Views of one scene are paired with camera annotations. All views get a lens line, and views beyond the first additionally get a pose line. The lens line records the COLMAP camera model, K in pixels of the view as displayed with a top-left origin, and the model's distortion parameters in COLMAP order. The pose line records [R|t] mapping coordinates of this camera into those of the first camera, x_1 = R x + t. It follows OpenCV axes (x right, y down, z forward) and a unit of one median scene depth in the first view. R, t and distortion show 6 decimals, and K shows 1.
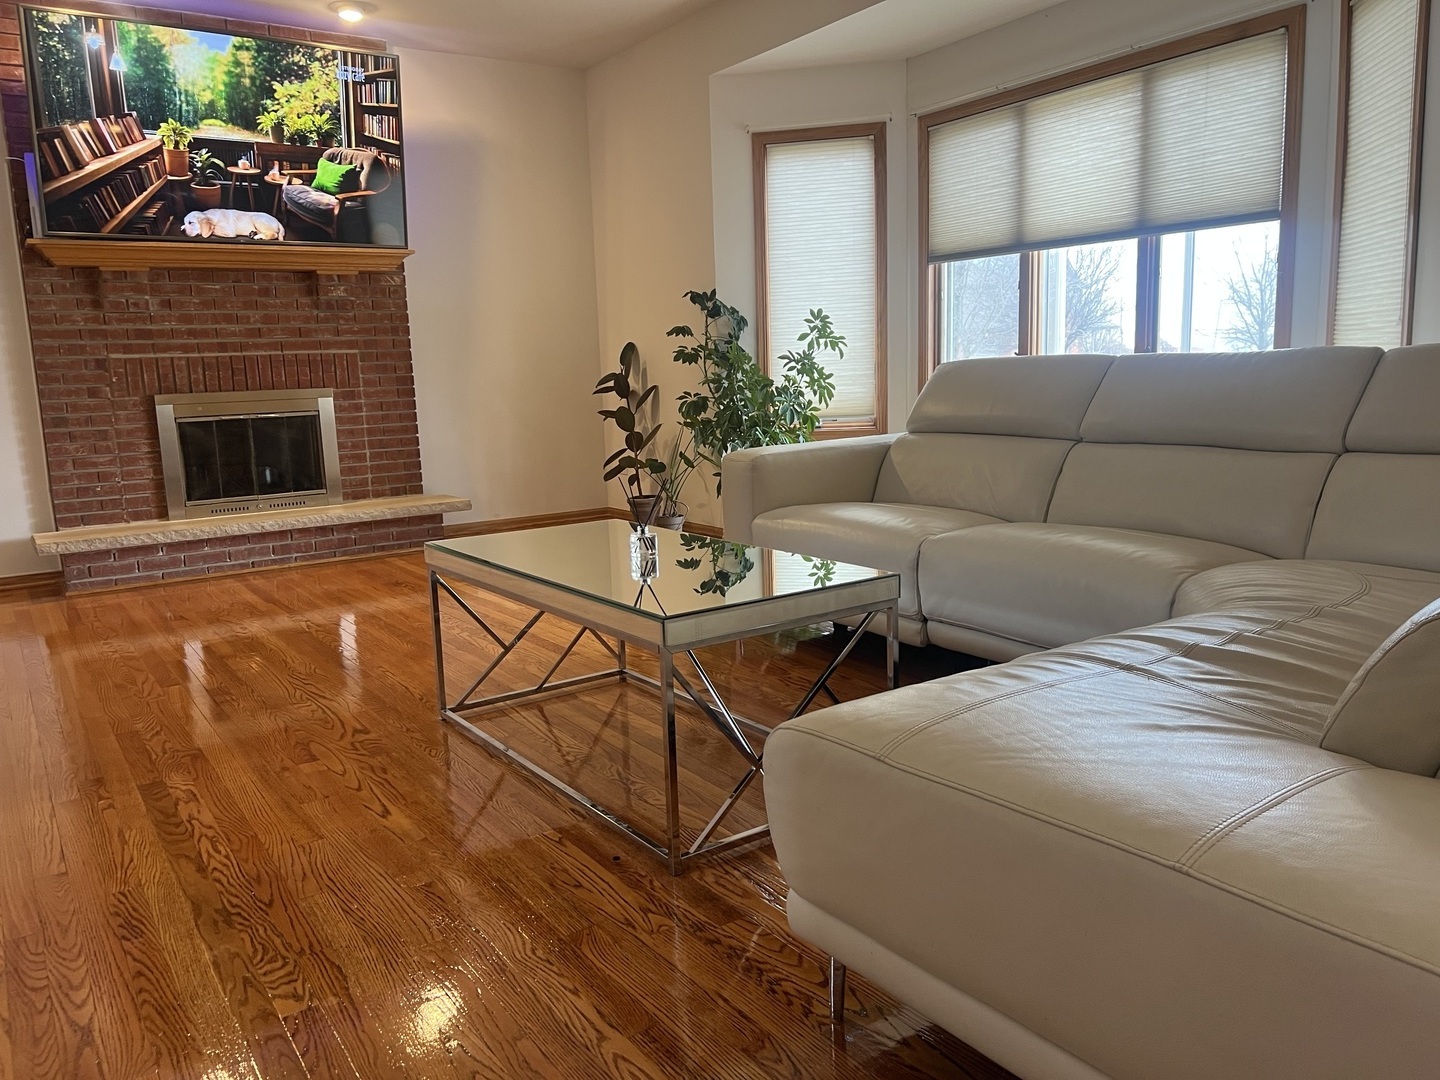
lens RADIAL K [[1104.8, 0, 712.8], [0, 1104.8, 538.6], [0, 0, 1]] dist [0.049172, -0.045128]
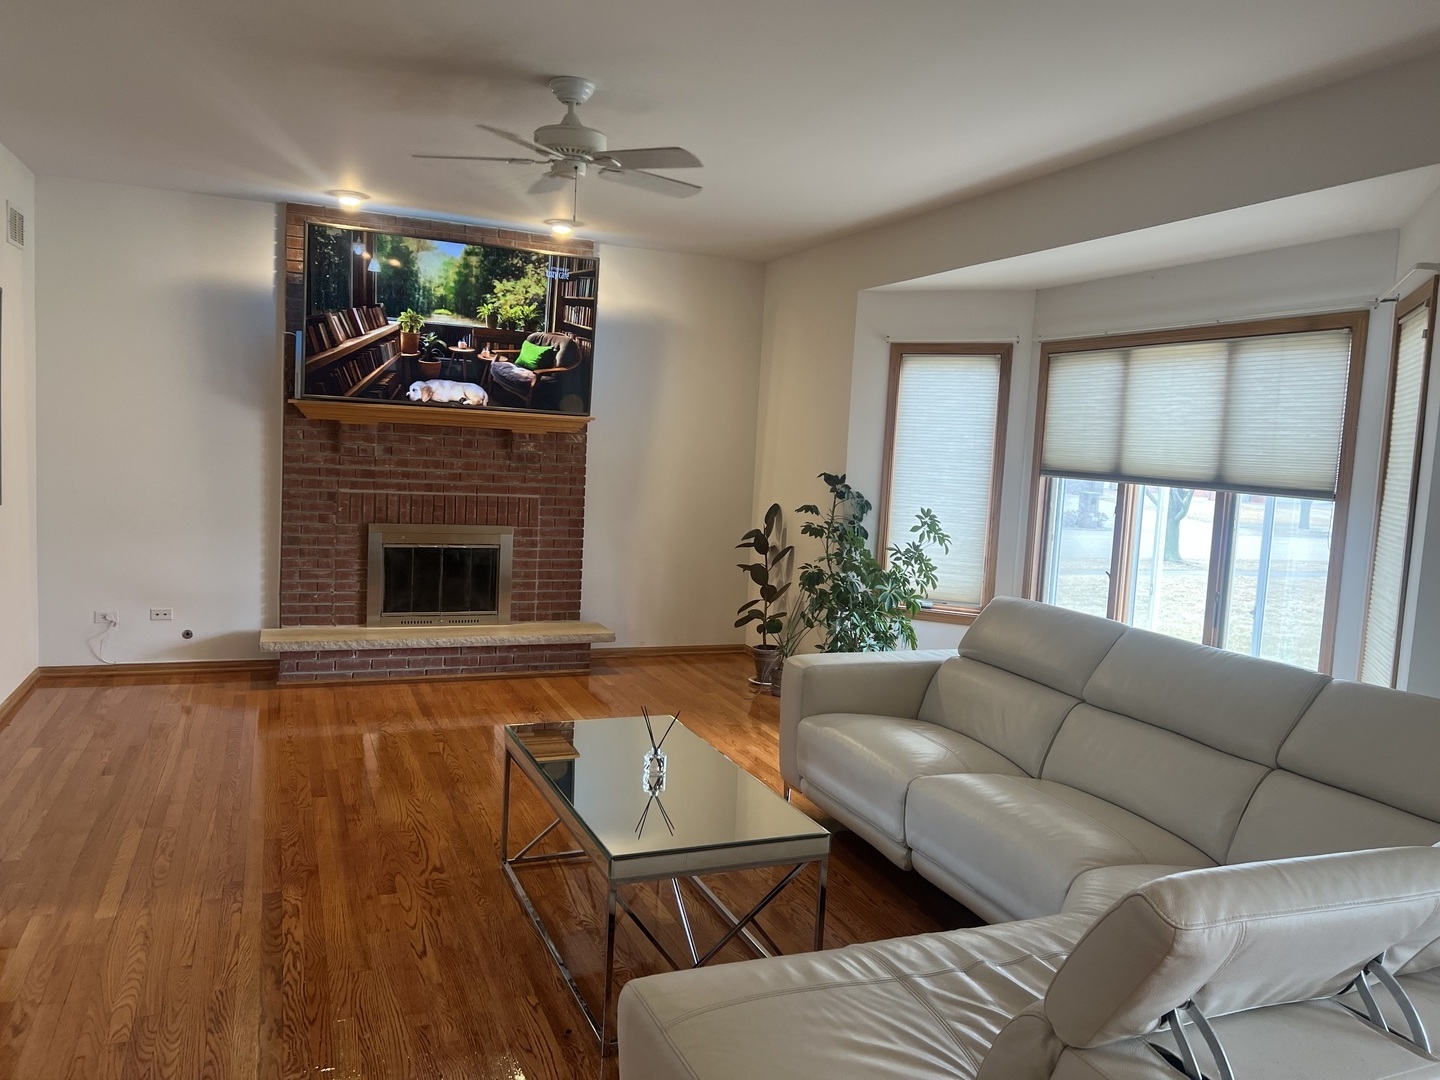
lens RADIAL K [[1086.4, 0, 715.8], [0, 1086.4, 546.5], [0, 0, 1]] dist [0.074081, -0.090775]
pose [[0.976121, 0.105236, -0.190034, 0.099481], [-0.118332, 0.991225, -0.058908, -0.081083], [0.182168, 0.079988, 0.980009, -0.098959]]
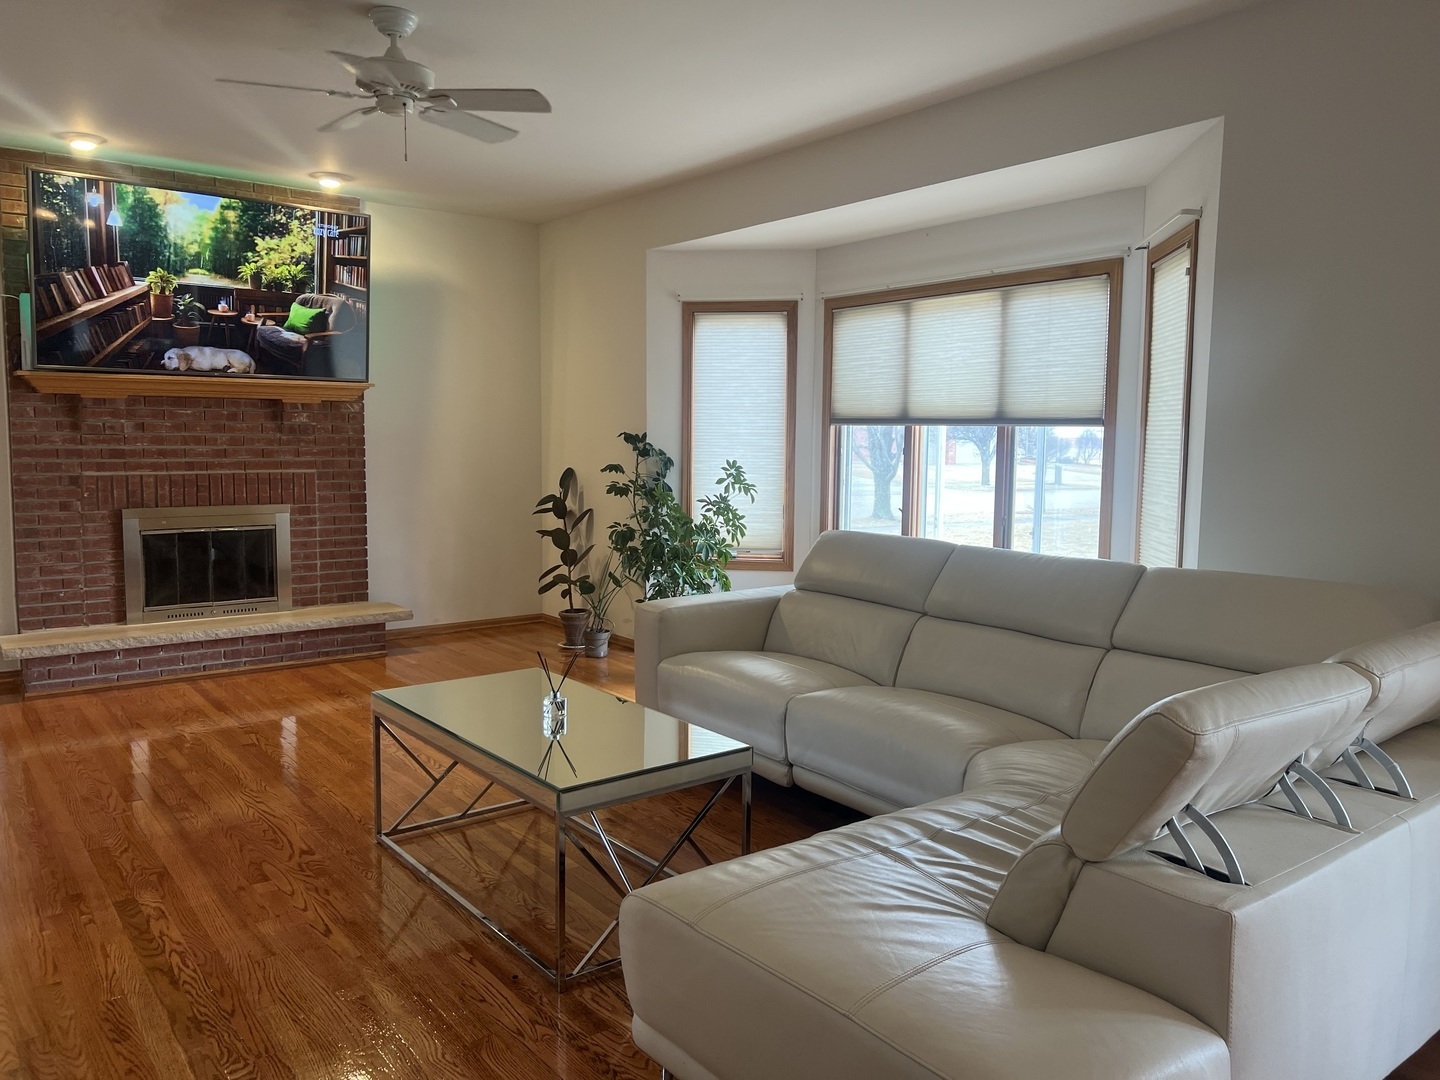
lens RADIAL K [[1087.9, 0, 731.5], [0, 1087.9, 533.6], [0, 0, 1]] dist [0.052836, -0.048348]
pose [[0.996859, 0.040773, 0.067893, 0.020048], [-0.035800, 0.996695, -0.072921, -0.049731], [-0.070641, 0.070261, 0.995024, -0.110530]]
